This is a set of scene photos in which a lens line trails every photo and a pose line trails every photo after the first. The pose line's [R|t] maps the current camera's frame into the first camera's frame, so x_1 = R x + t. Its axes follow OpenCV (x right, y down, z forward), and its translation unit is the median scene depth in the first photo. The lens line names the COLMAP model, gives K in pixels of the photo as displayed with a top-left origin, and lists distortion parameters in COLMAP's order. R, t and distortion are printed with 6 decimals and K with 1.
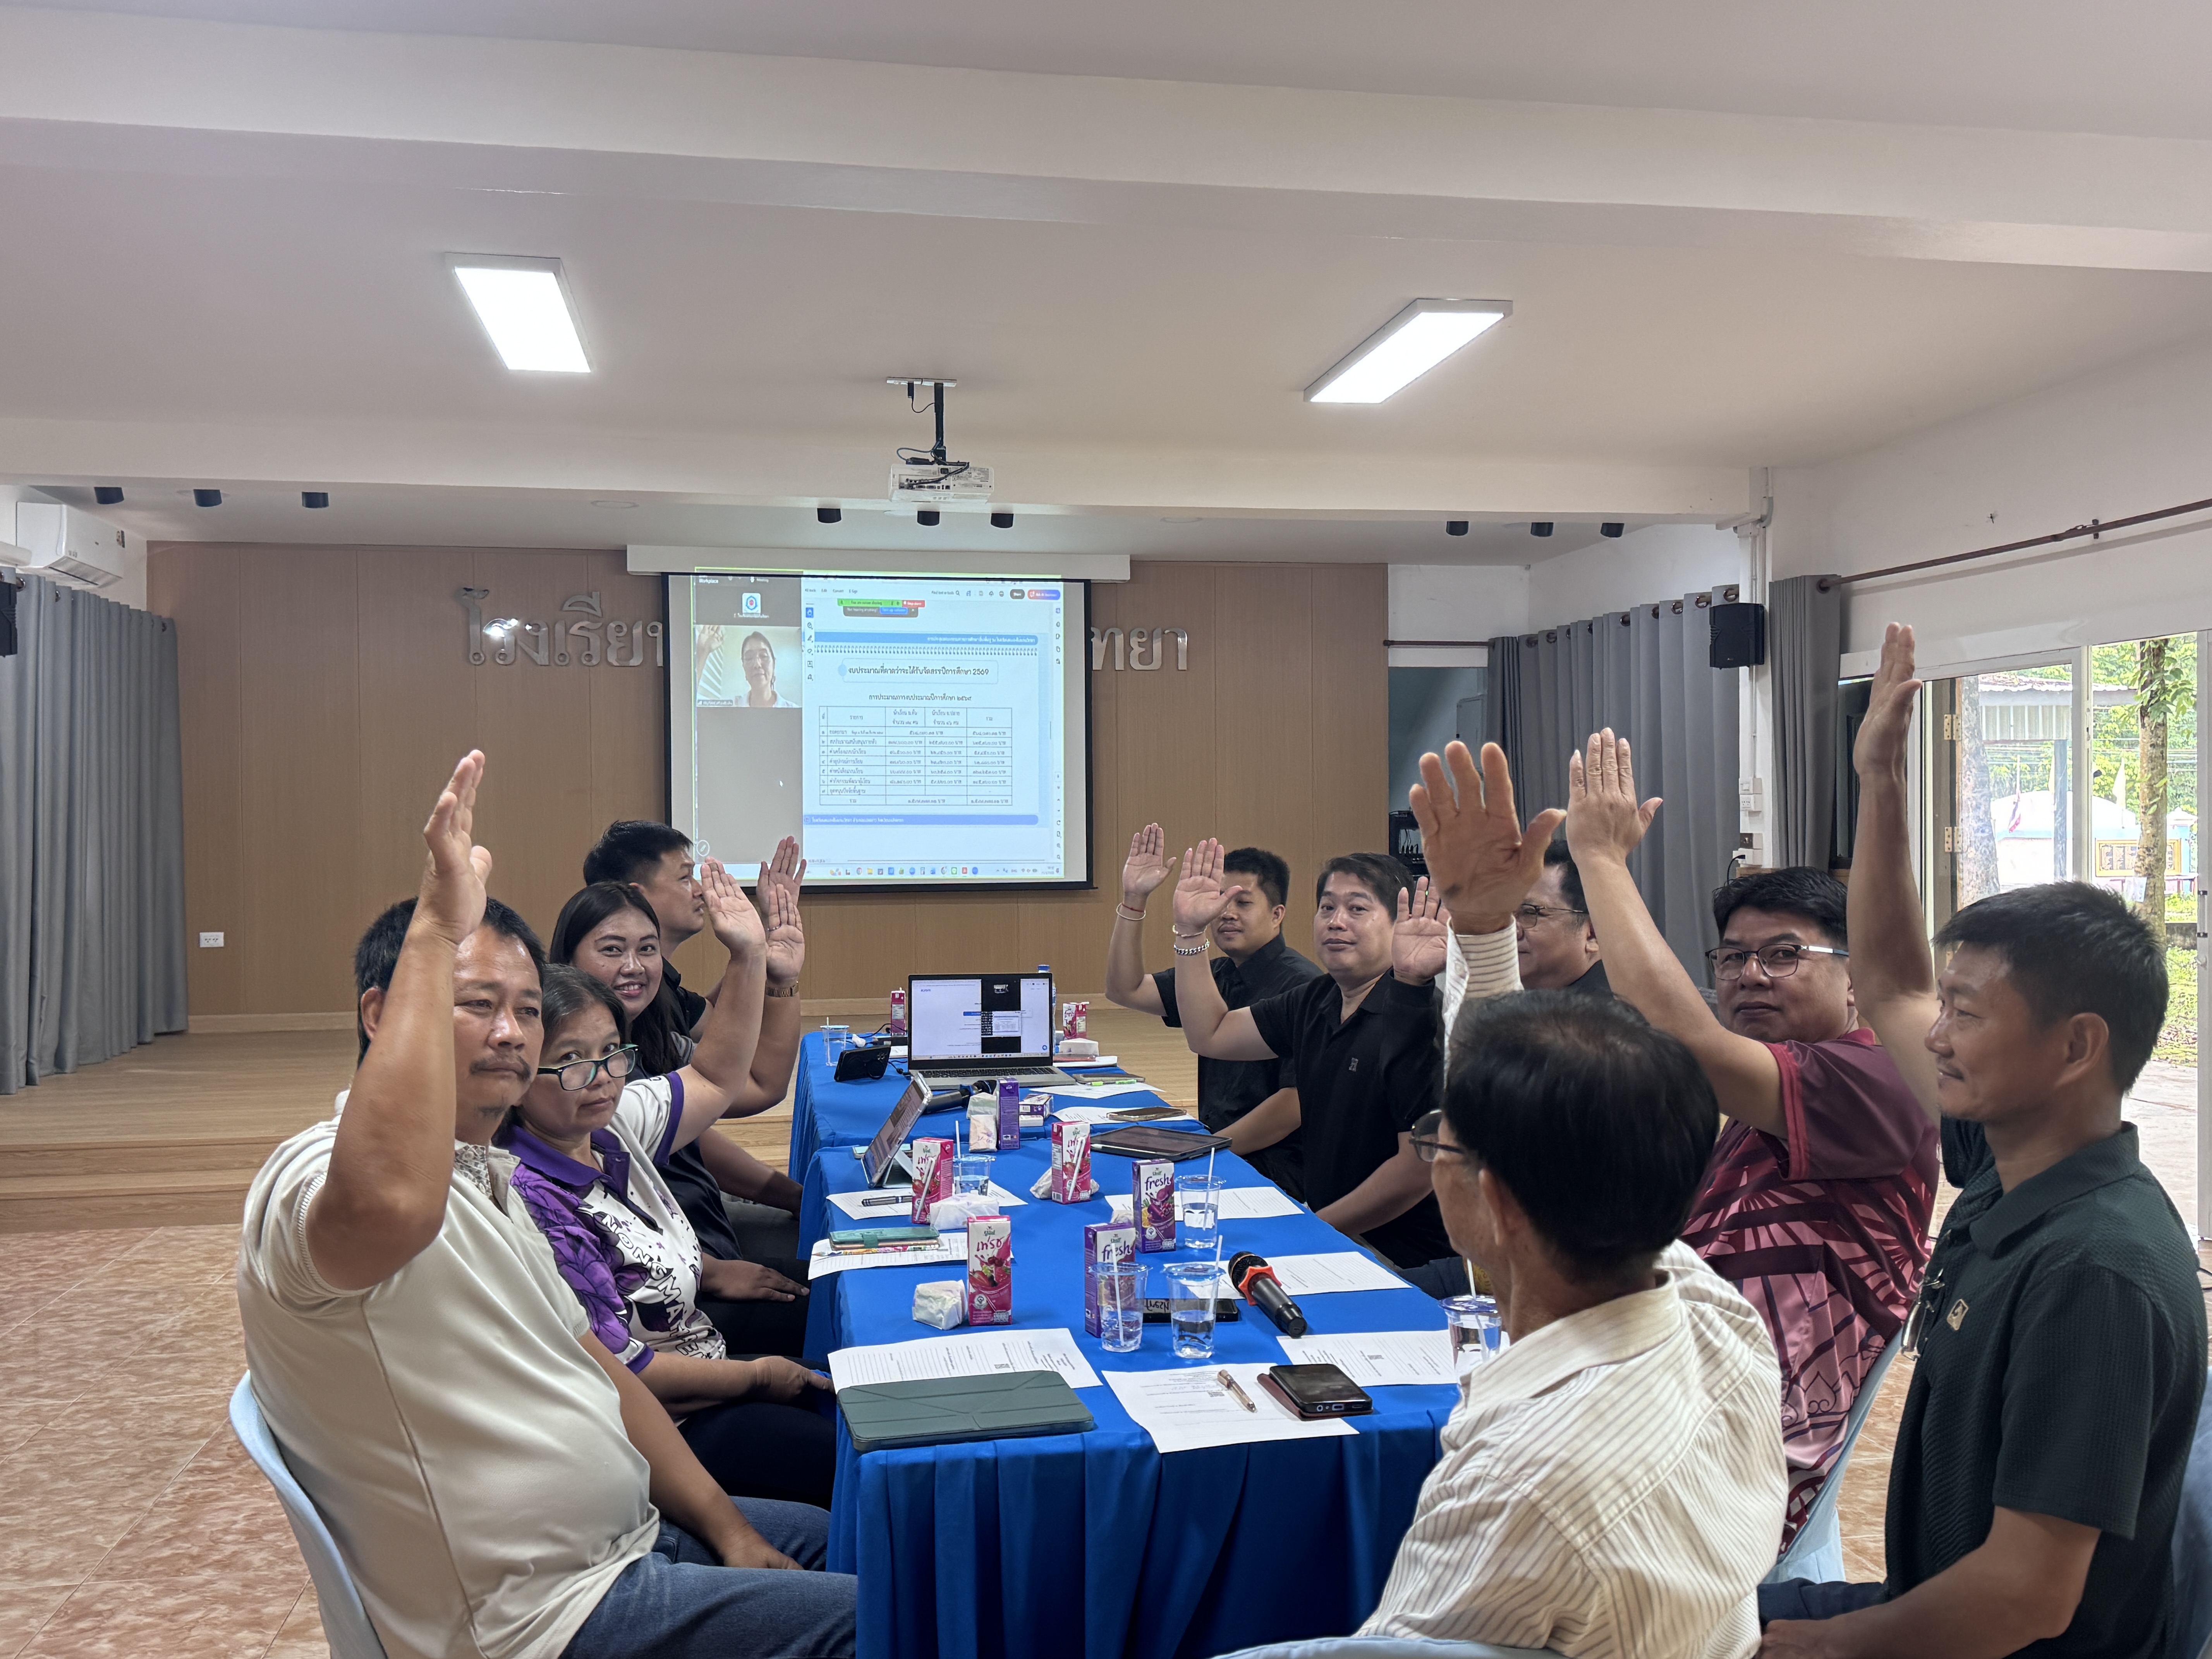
lens RADIAL K [[1893.8, 0, 1102.7], [0, 1893.8, 826.1], [0, 0, 1]] dist [0.125365, -0.171526]
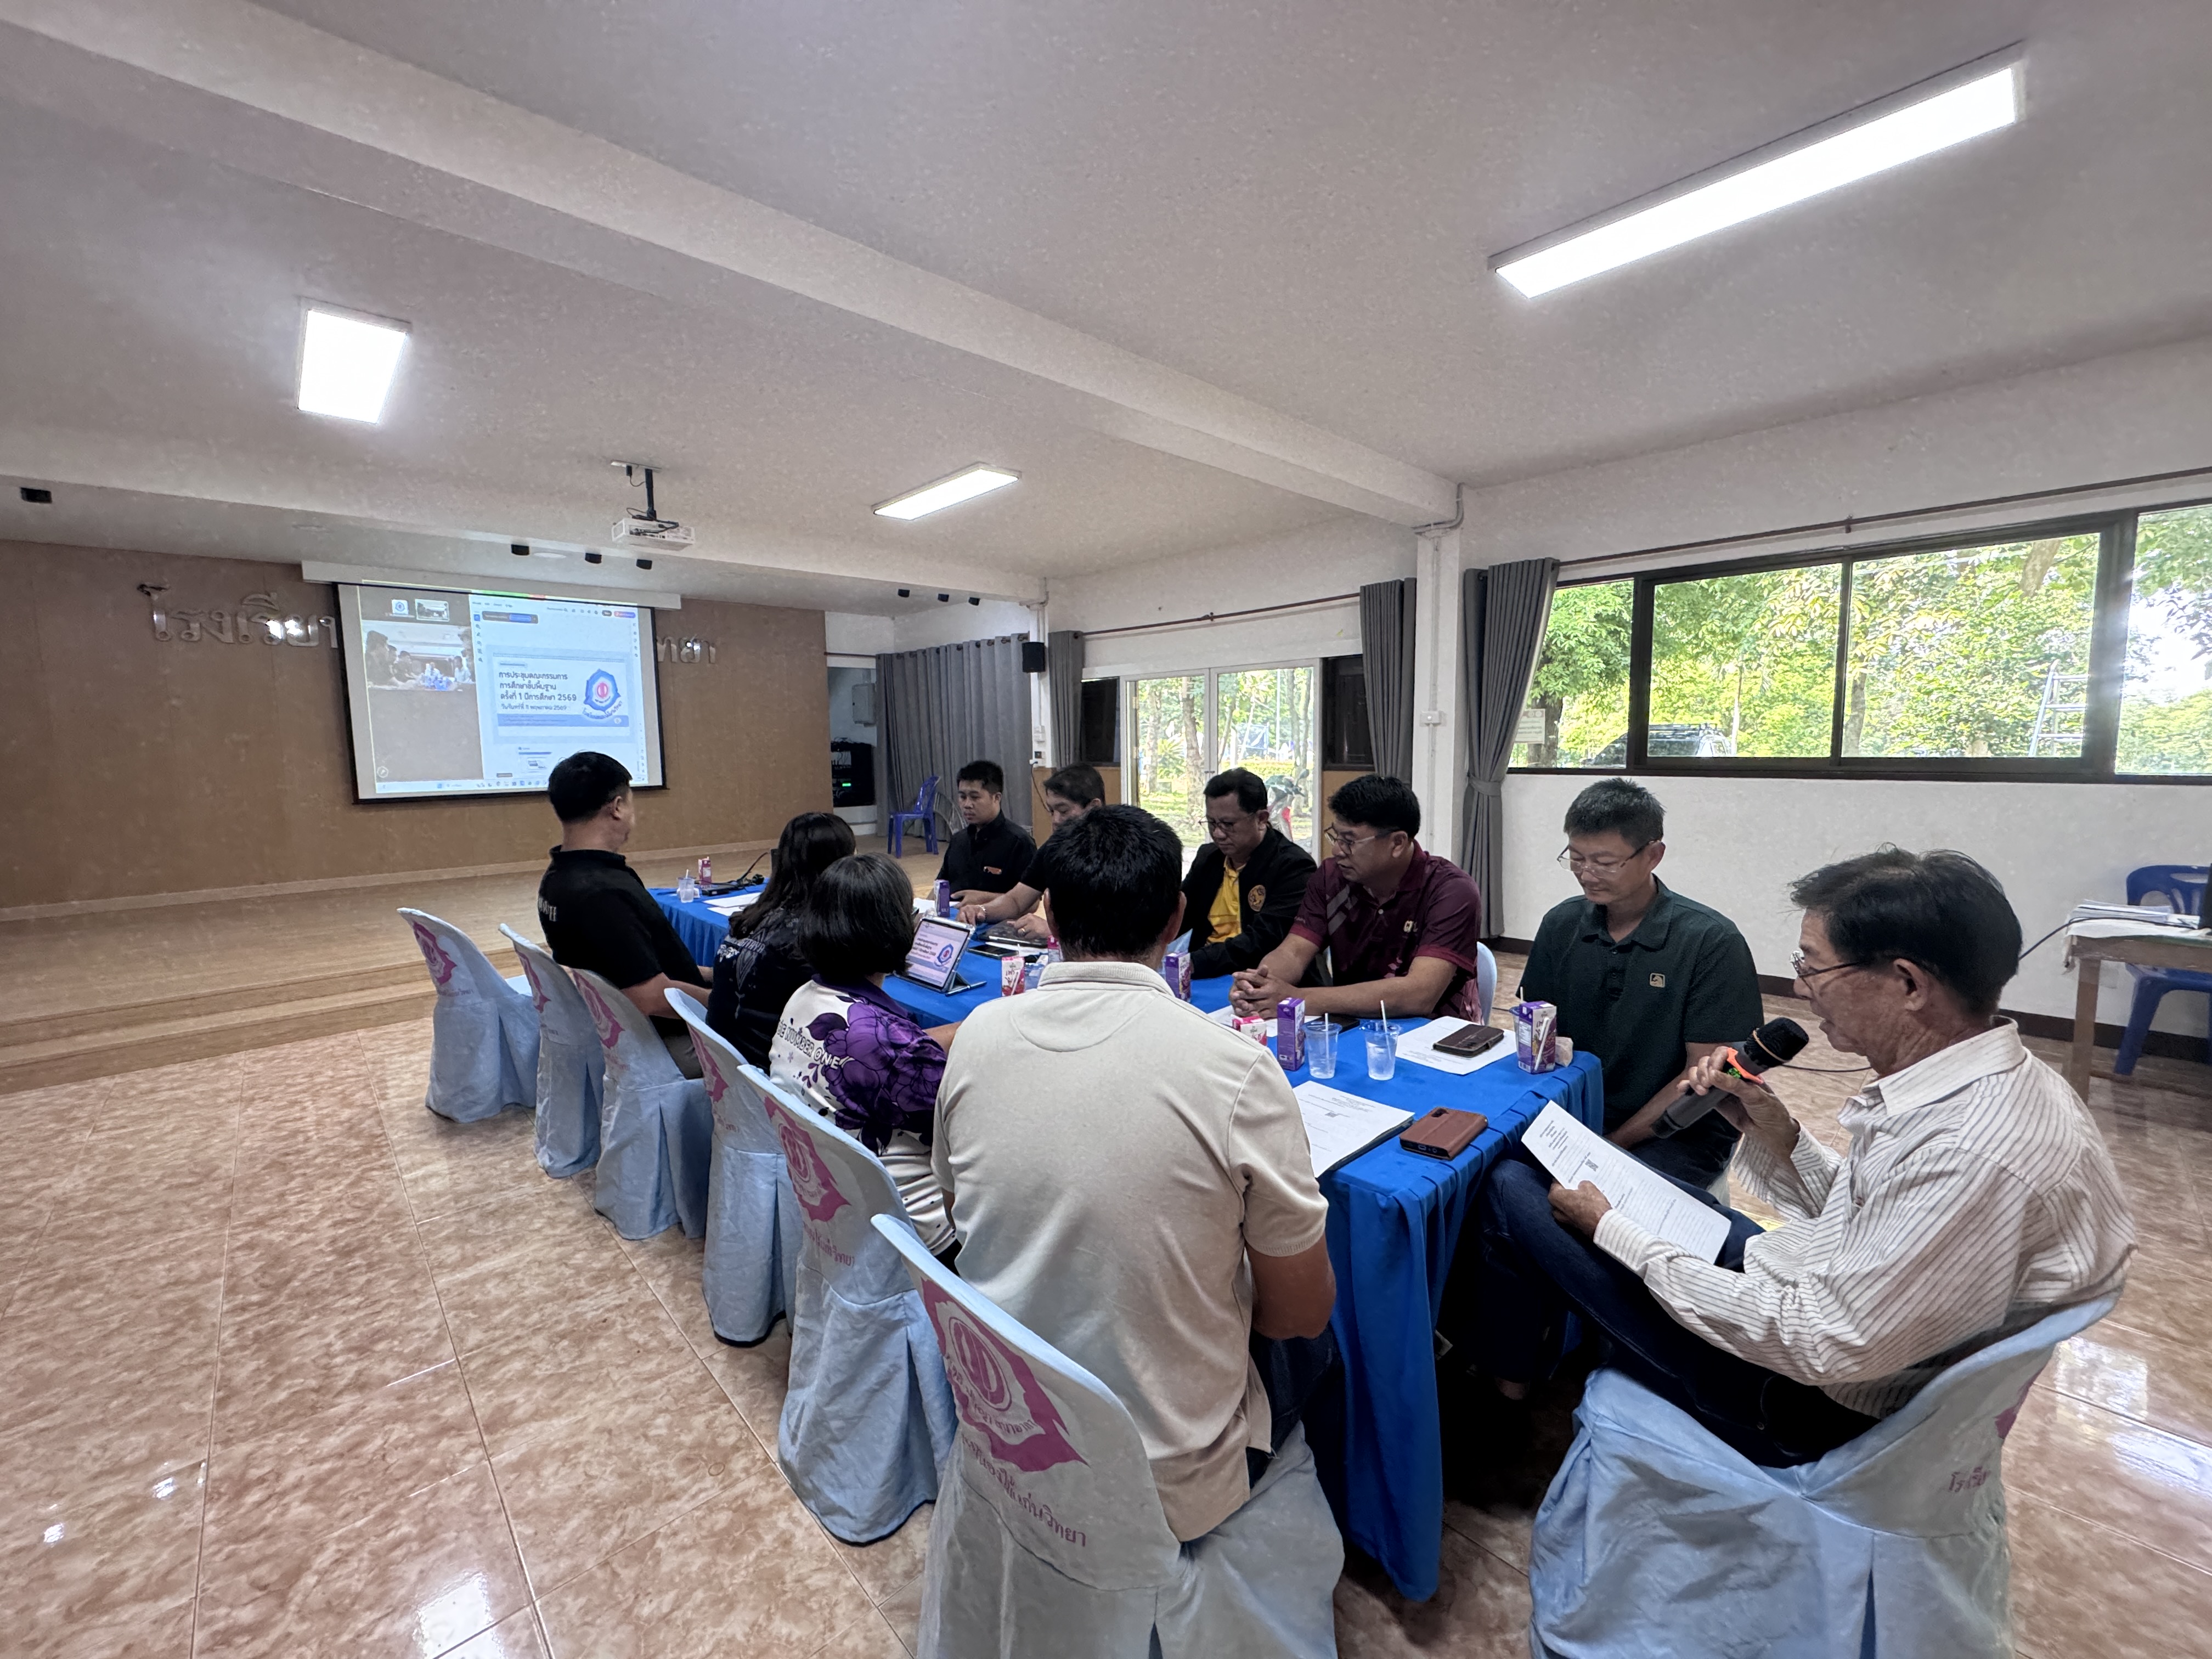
lens RADIAL K [[883.3, 0, 1109.0], [0, 883.3, 827.2], [0, 0, 1]] dist [-0.005113, 0.000857]
pose [[0.836104, -0.060452, 0.545230, -0.146009], [0.012423, 0.995741, 0.091353, -0.001288], [-0.548430, -0.069608, 0.833294, 0.138032]]
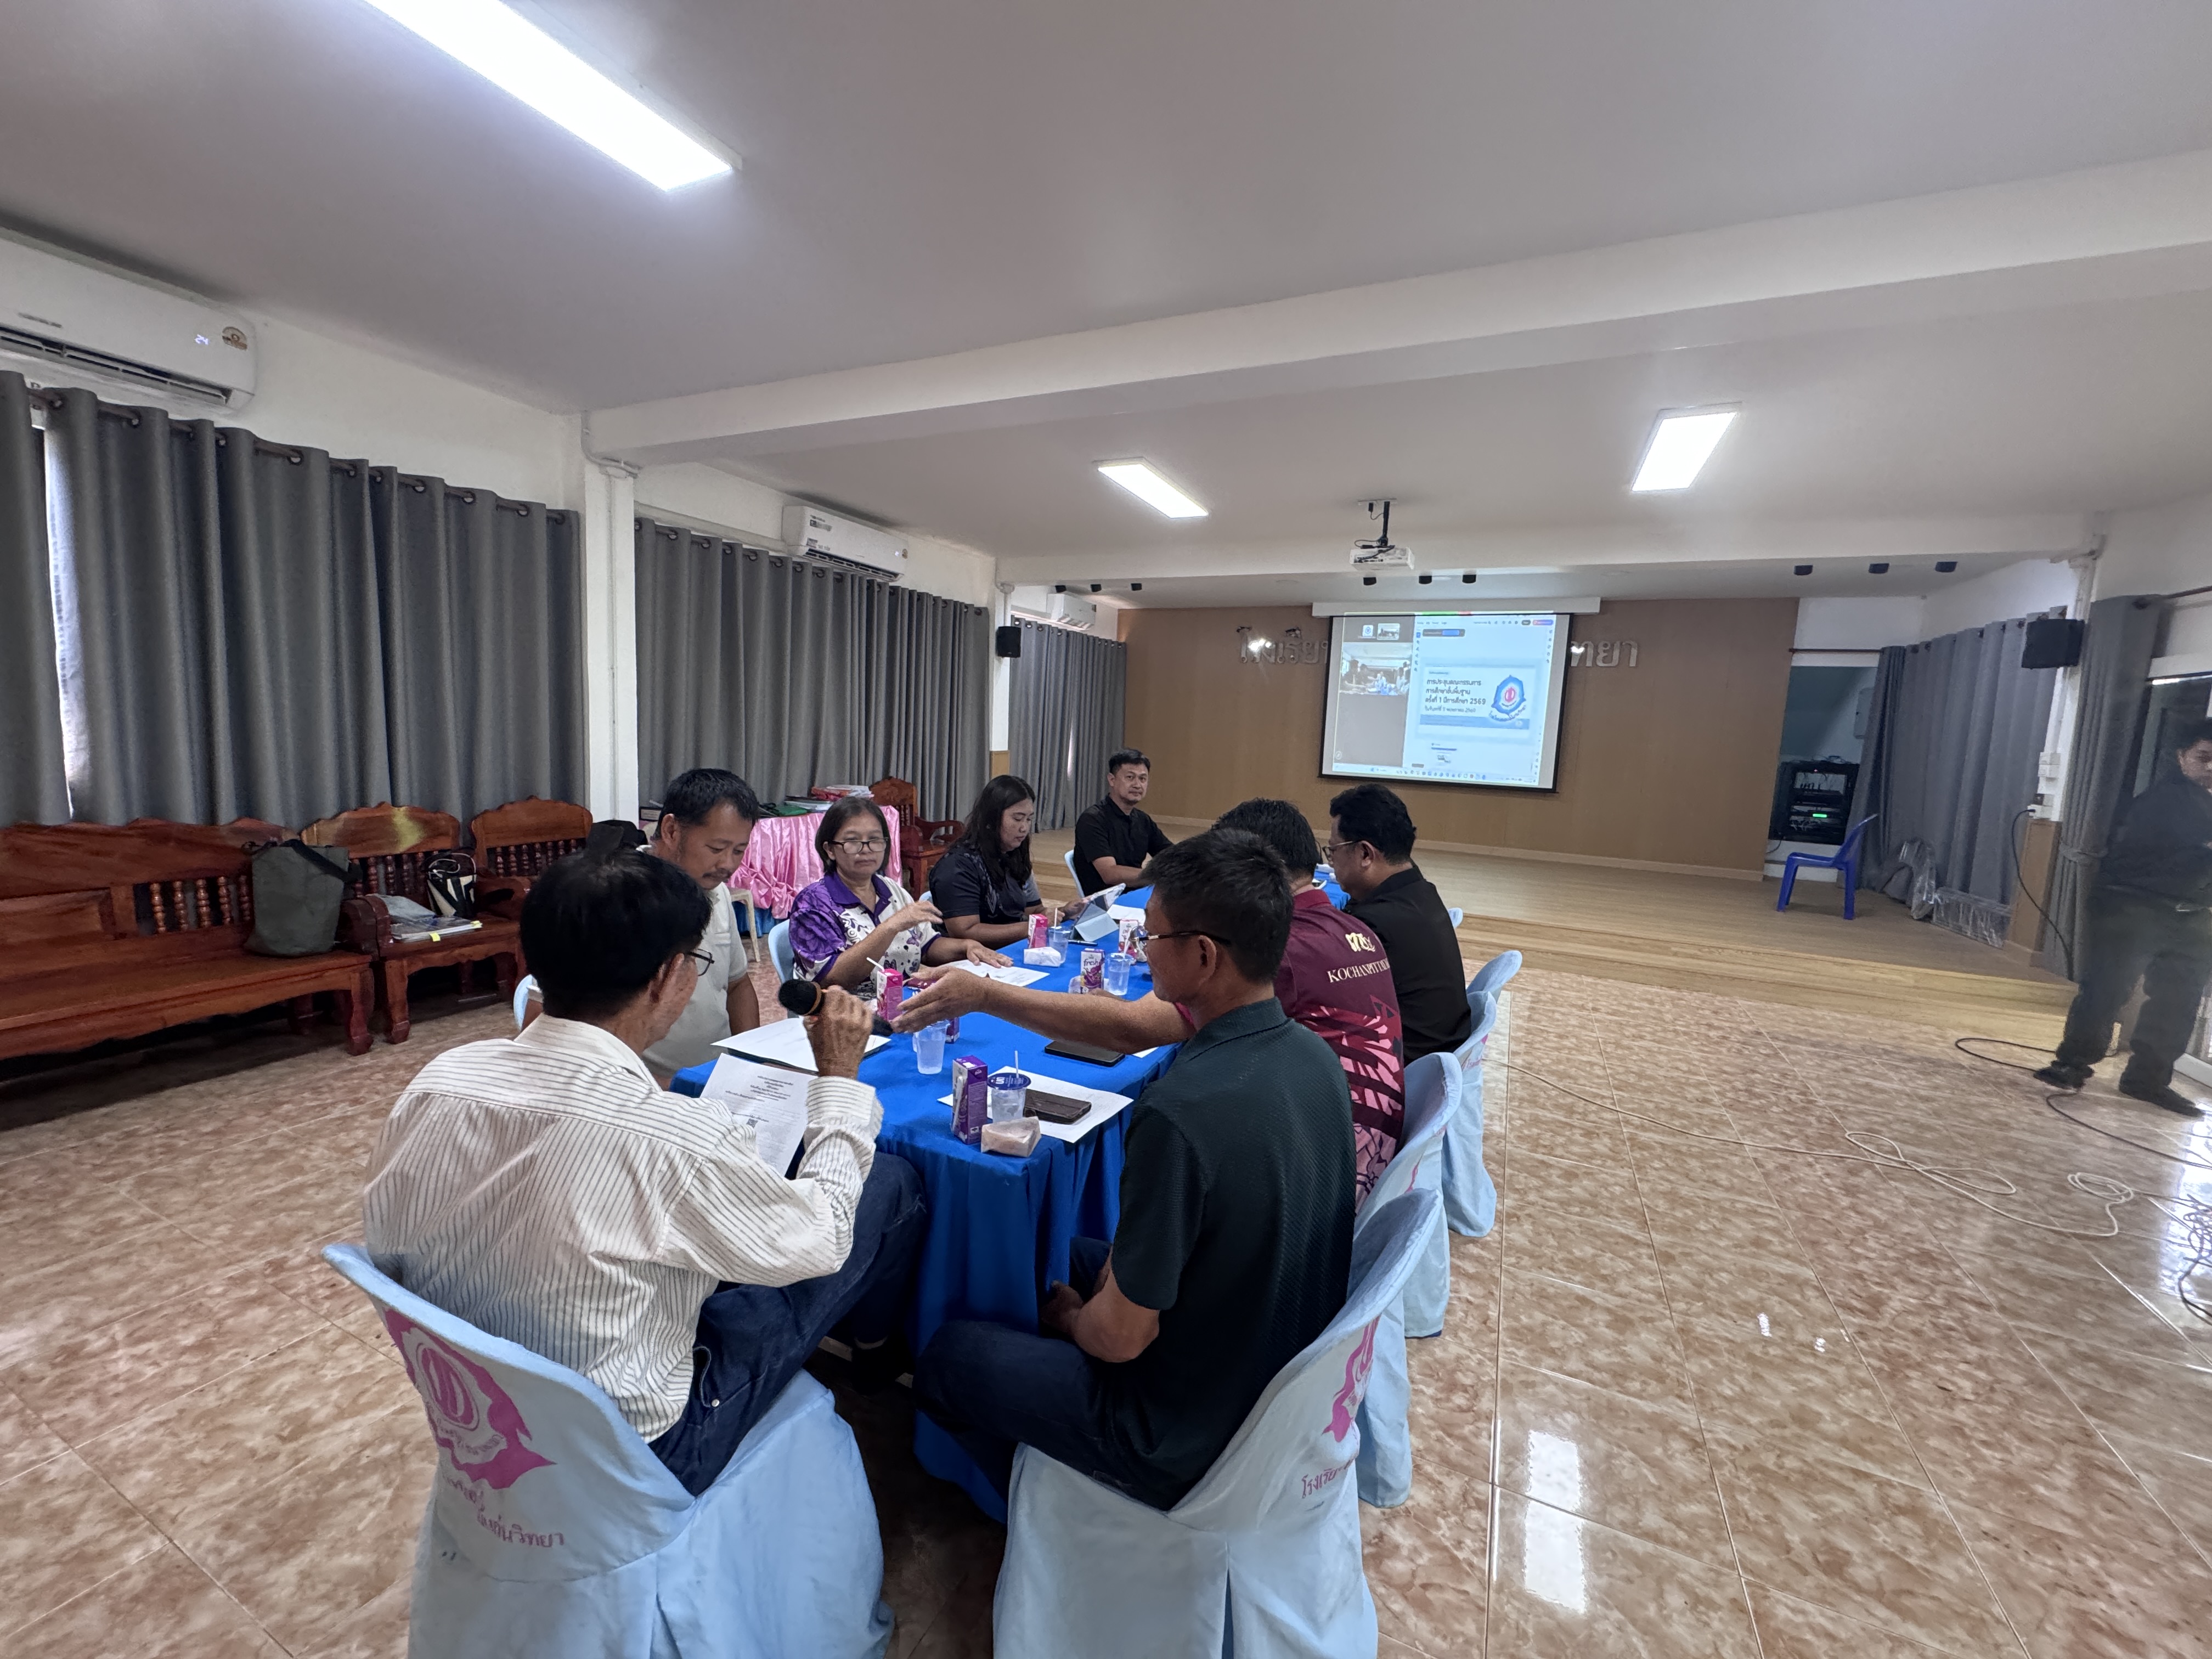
lens RADIAL K [[883.3, 0, 1106.3], [0, 883.3, 830.7], [0, 0, 1]] dist [-0.005113, 0.000857]
pose [[0.817033, 0.112159, -0.565577, 0.160617], [-0.054237, 0.991499, 0.118273, -0.008327], [0.574034, -0.065957, 0.816171, 0.125847]]
